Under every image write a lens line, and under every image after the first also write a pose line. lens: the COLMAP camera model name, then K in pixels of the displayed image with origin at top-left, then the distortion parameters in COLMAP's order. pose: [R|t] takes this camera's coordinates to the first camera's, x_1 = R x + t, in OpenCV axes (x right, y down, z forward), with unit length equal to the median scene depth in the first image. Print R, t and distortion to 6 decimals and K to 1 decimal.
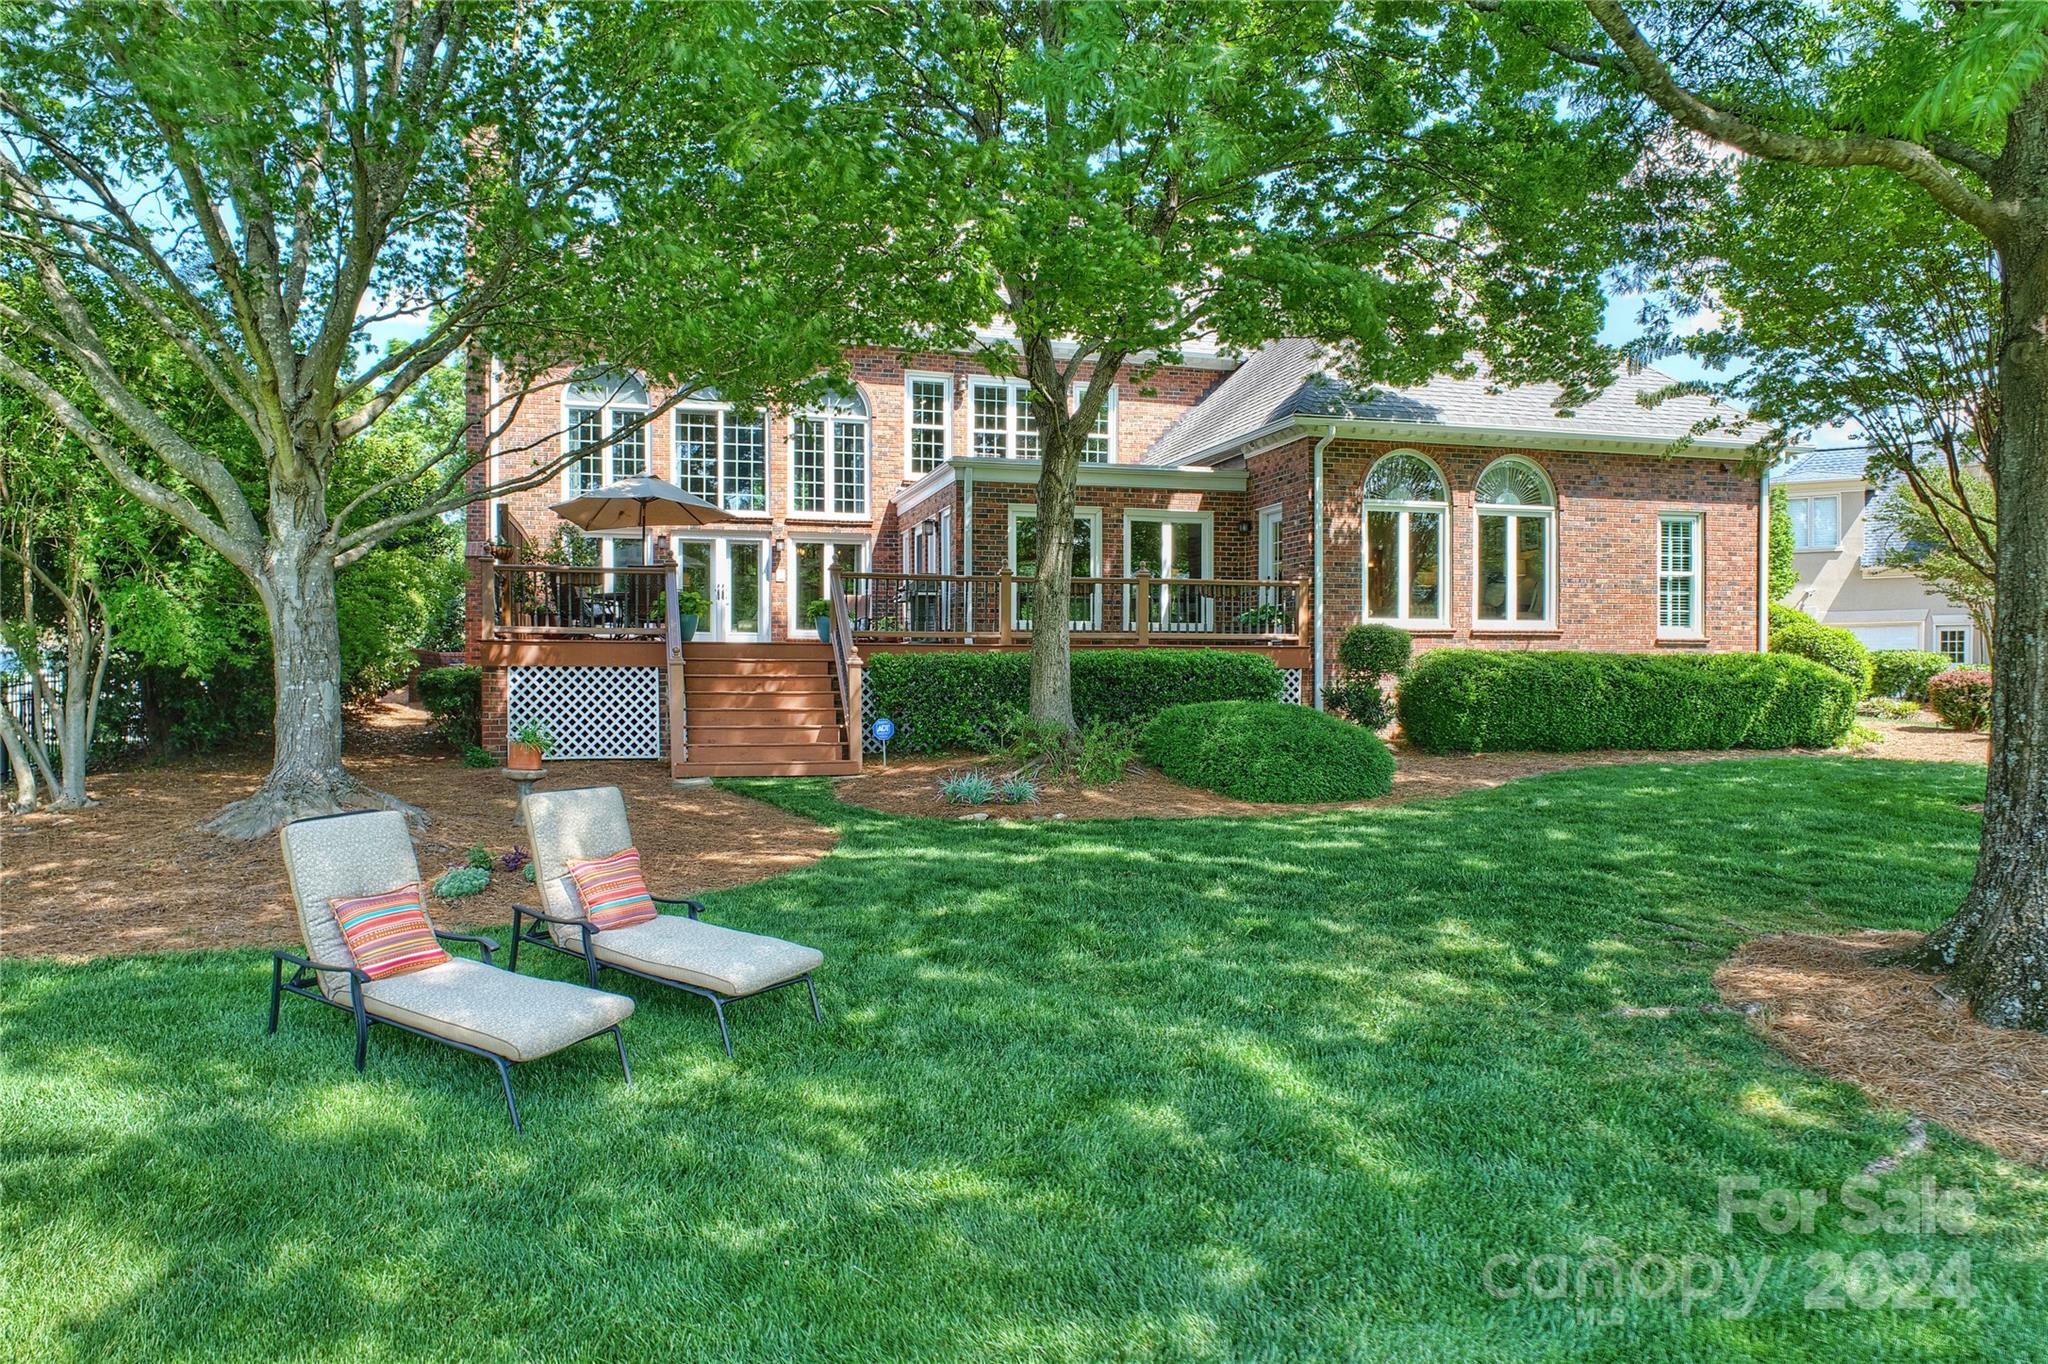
lens RADIAL K [[1375.1, 0, 1024.0], [0, 1375.1, 682.0], [0, 0, 1]] dist [-0.002318, -0.001266]
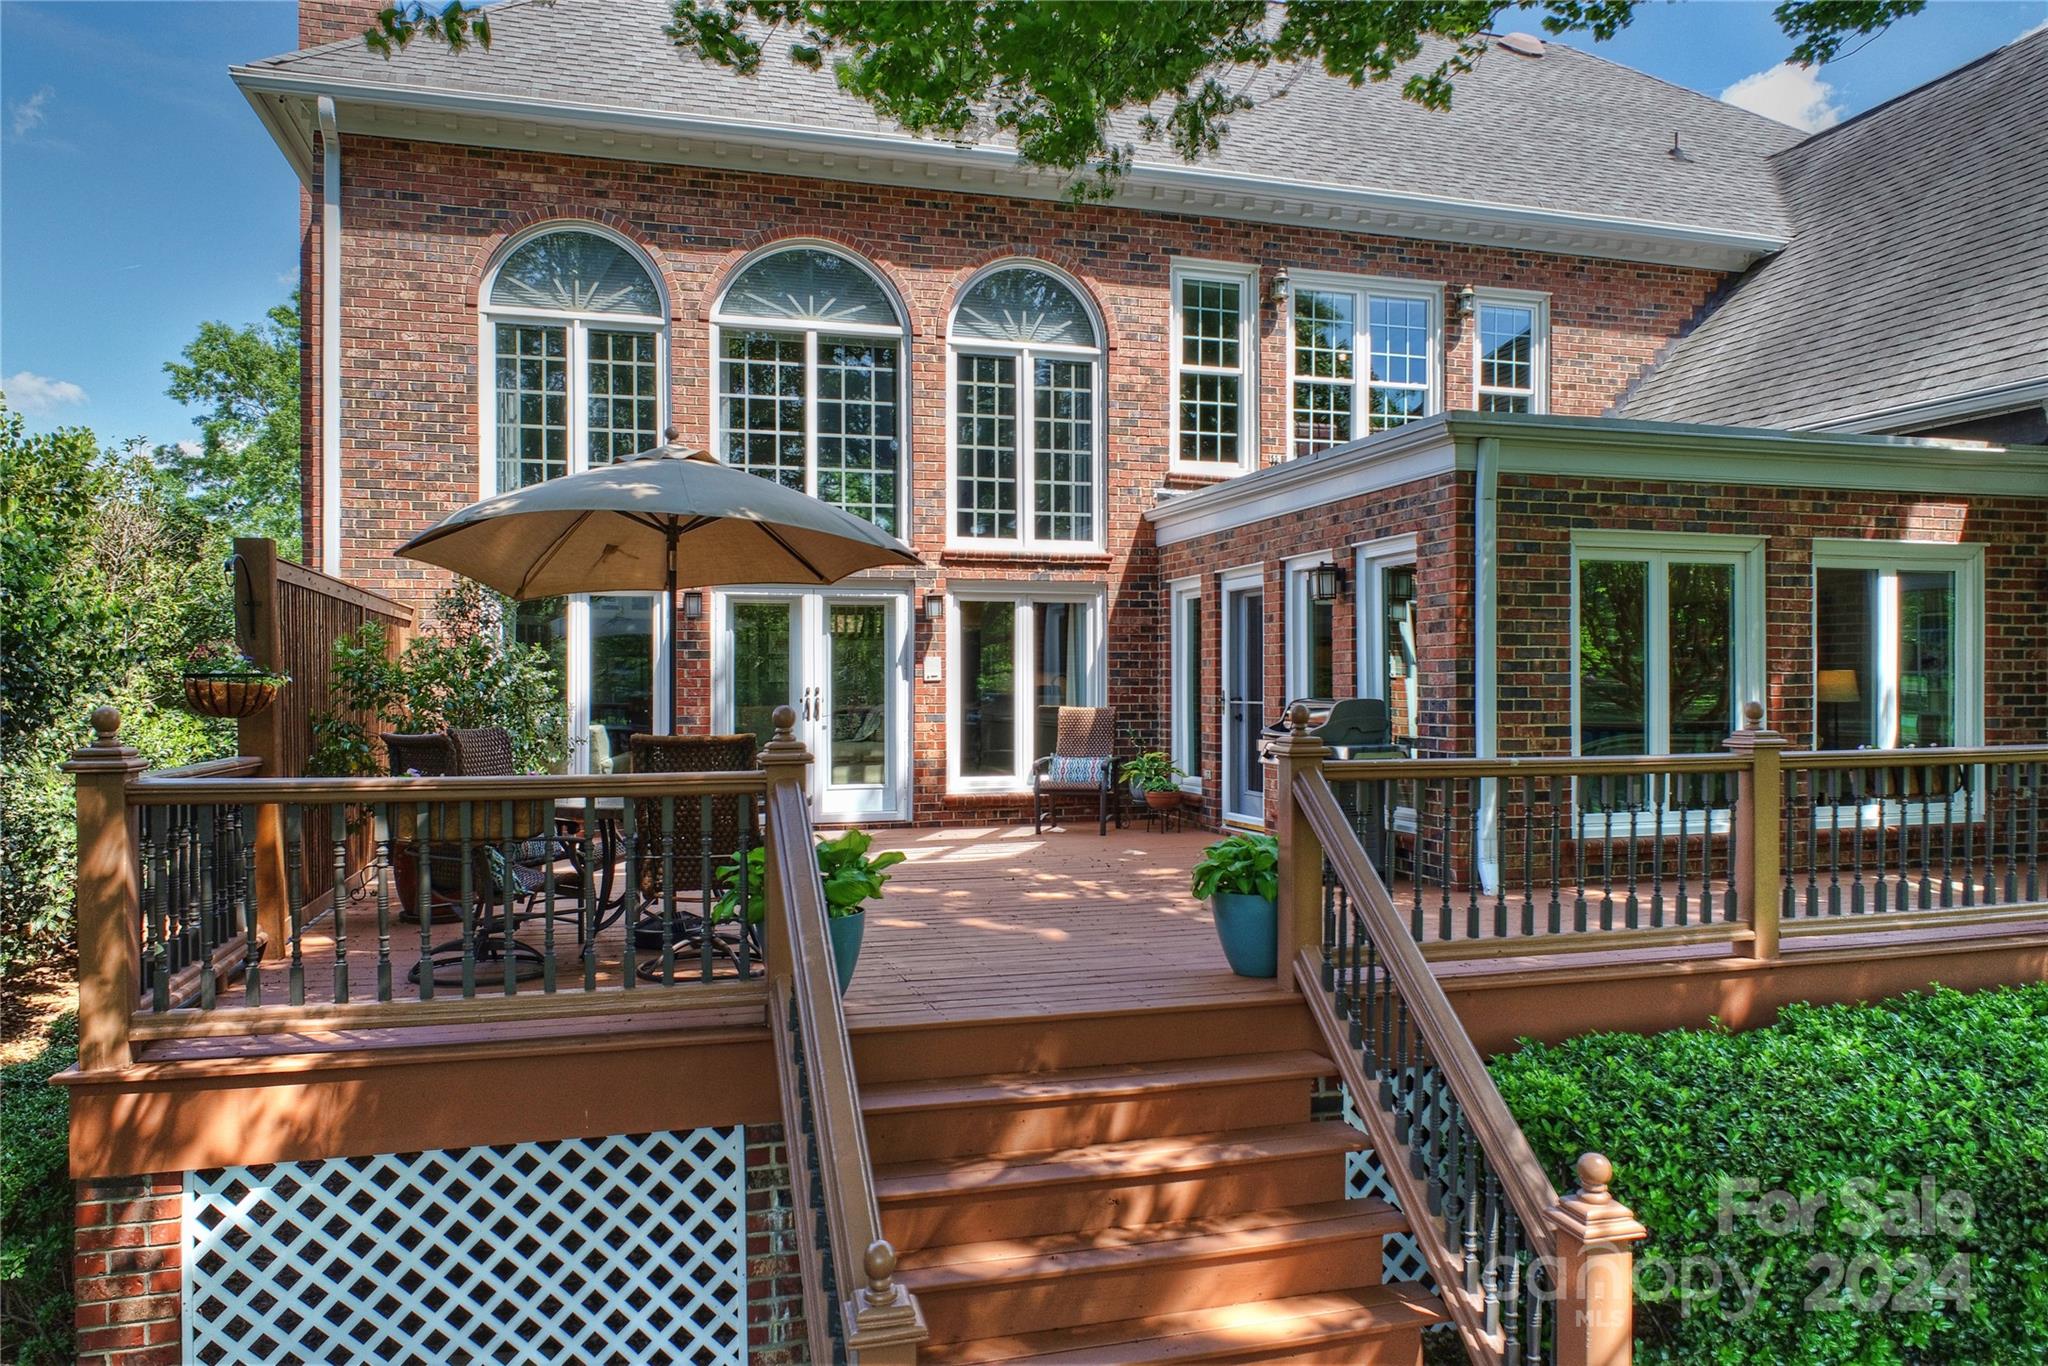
lens RADIAL K [[1375.1, 0, 1024.0], [0, 1375.1, 683.0], [0, 0, 1]] dist [-0.002318, -0.001266]
pose [[0.999928, -0.002352, 0.011747, -0.149080], [0.002359, 0.999997, -0.000572, -0.071496], [-0.011745, 0.000600, 0.999931, 0.504679]]
